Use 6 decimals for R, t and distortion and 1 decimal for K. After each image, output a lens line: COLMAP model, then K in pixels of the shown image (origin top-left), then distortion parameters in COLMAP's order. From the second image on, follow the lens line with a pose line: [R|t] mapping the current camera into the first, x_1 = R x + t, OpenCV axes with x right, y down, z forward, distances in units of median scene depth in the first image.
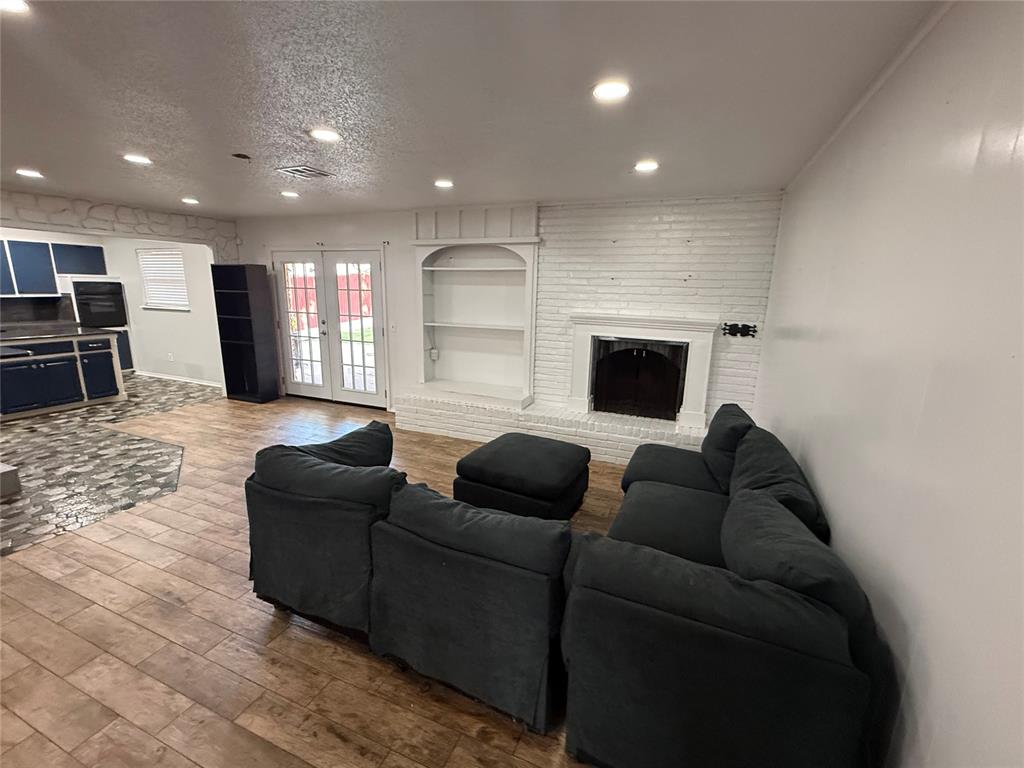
lens RADIAL K [[456.8, 0, 516.2], [0, 456.8, 385.4], [0, 0, 1]] dist [-0.001857, -0.000326]
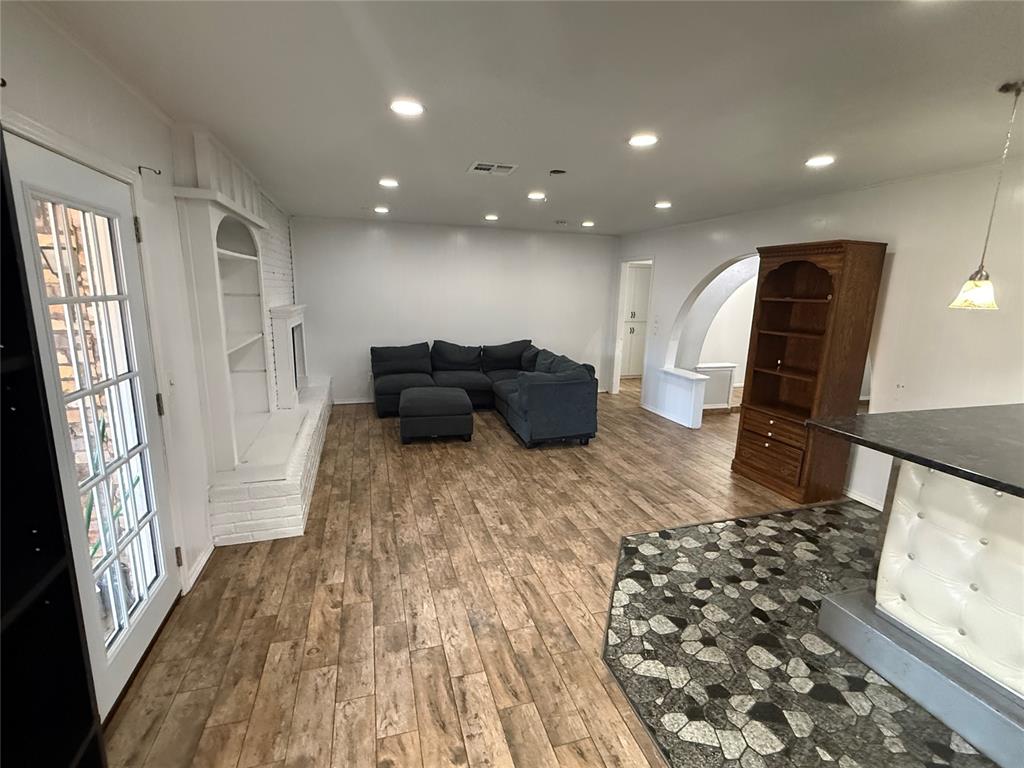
lens RADIAL K [[470.0, 0, 512.8], [0, 470.0, 387.1], [0, 0, 1]] dist [-0.003033, 0.000939]
pose [[-0.640795, -0.191179, 0.743527, -1.409793], [0.123181, 0.930345, 0.345376, -0.422160], [-0.757765, 0.312903, -0.572611, 1.824648]]
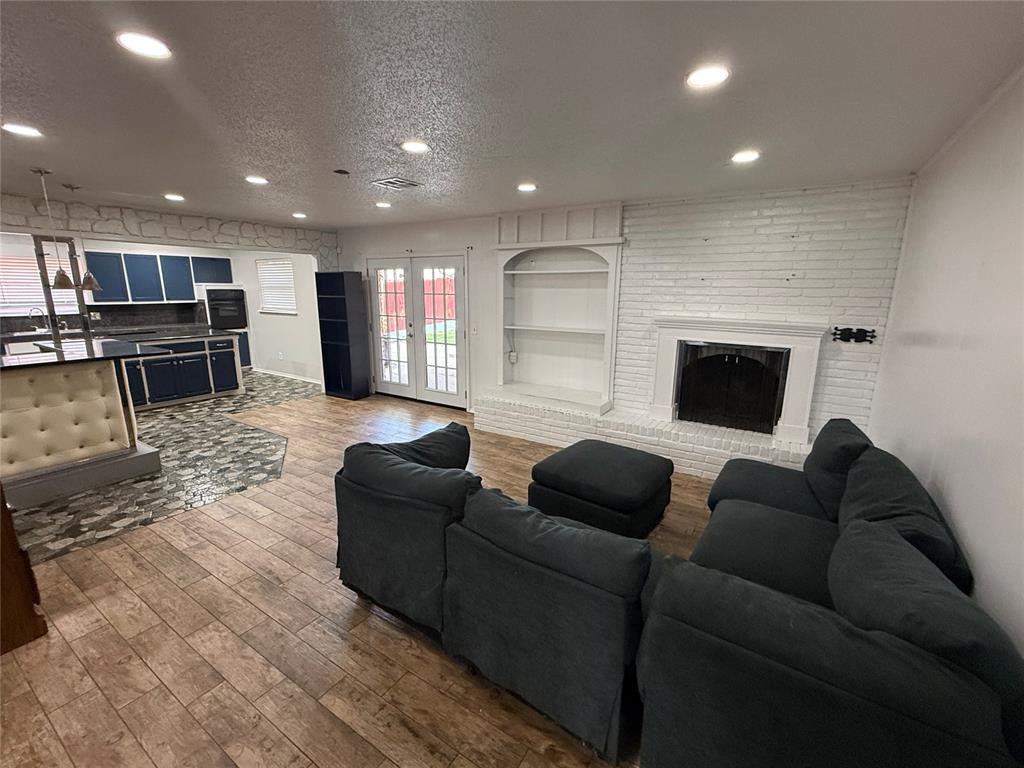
lens RADIAL K [[456.8, 0, 511.4], [0, 456.8, 385.2], [0, 0, 1]] dist [-0.001857, -0.000326]
pose [[0.983243, 0.024684, -0.180621, 0.000094], [-0.025594, 0.999669, -0.002713, -0.005225], [0.180494, 0.007290, 0.983549, 0.013526]]
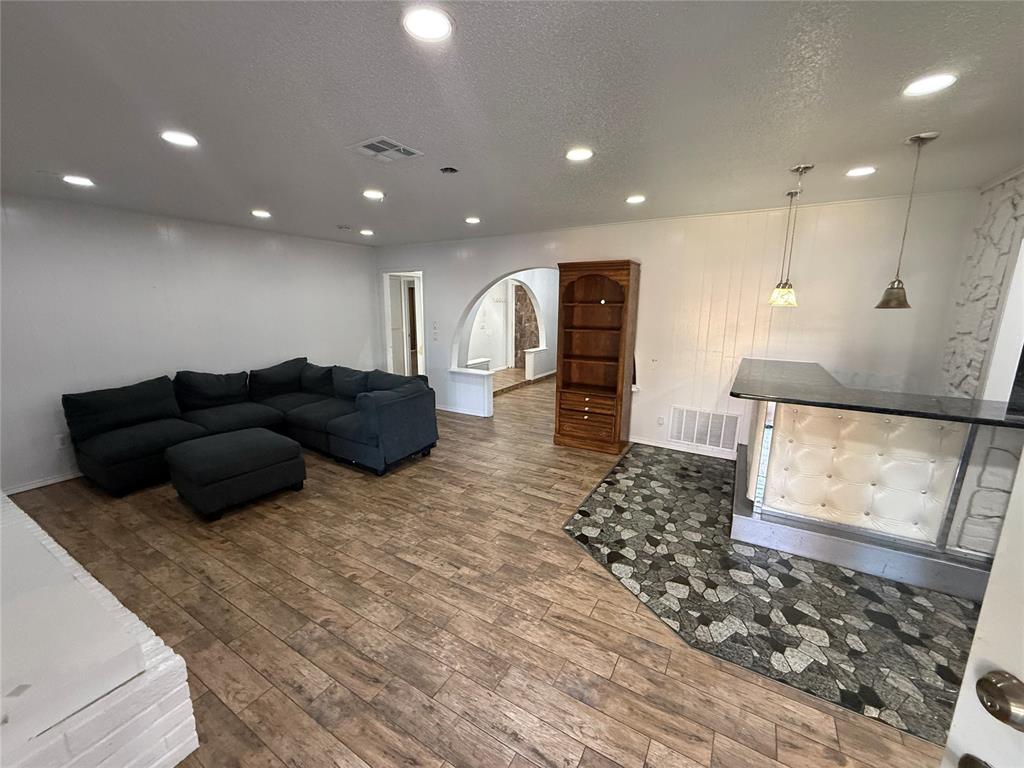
lens RADIAL K [[407.7, 0, 510.5], [0, 407.7, 383.1], [0, 0, 1]] dist [-0.001903, 0.000240]
pose [[-0.989725, -0.049421, 0.134171, -0.851698], [0.007379, 0.919461, 0.393113, -0.422805], [-0.142793, 0.390064, -0.909649, 1.907469]]
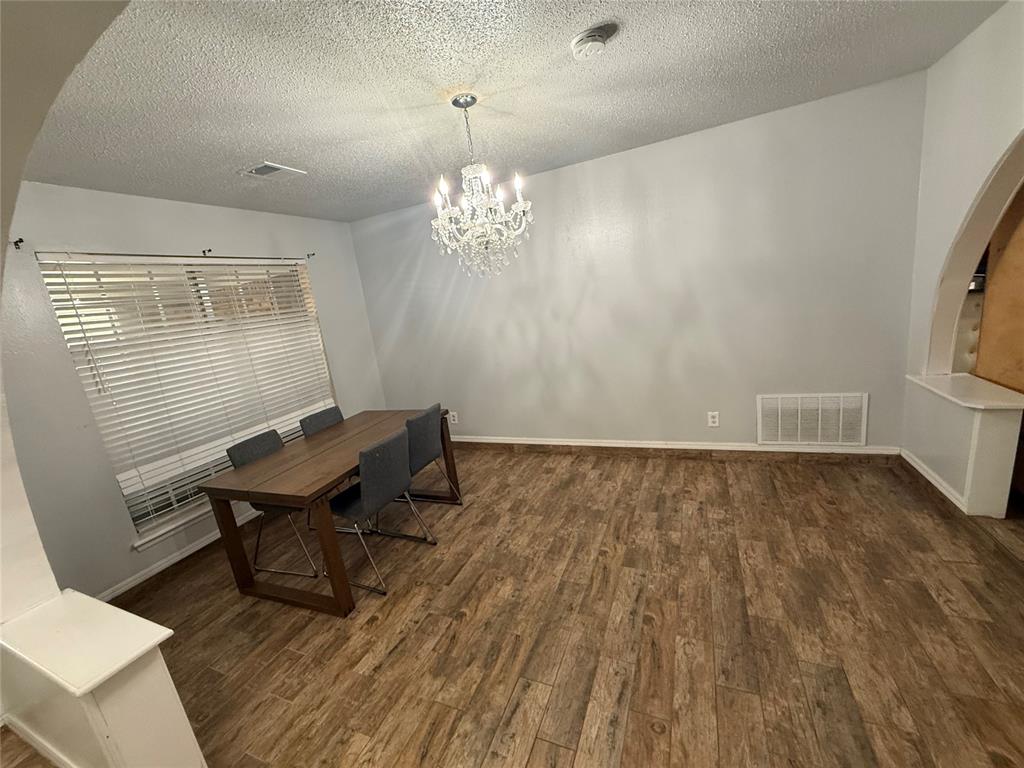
lens RADIAL K [[407.7, 0, 510.7], [0, 407.7, 385.1], [0, 0, 1]] dist [-0.001903, 0.000240]
pose [[-0.017993, 0.201849, -0.979251, -0.506267], [-0.076835, 0.976234, 0.202639, -0.326624], [0.996881, 0.078887, -0.002056, 1.557202]]
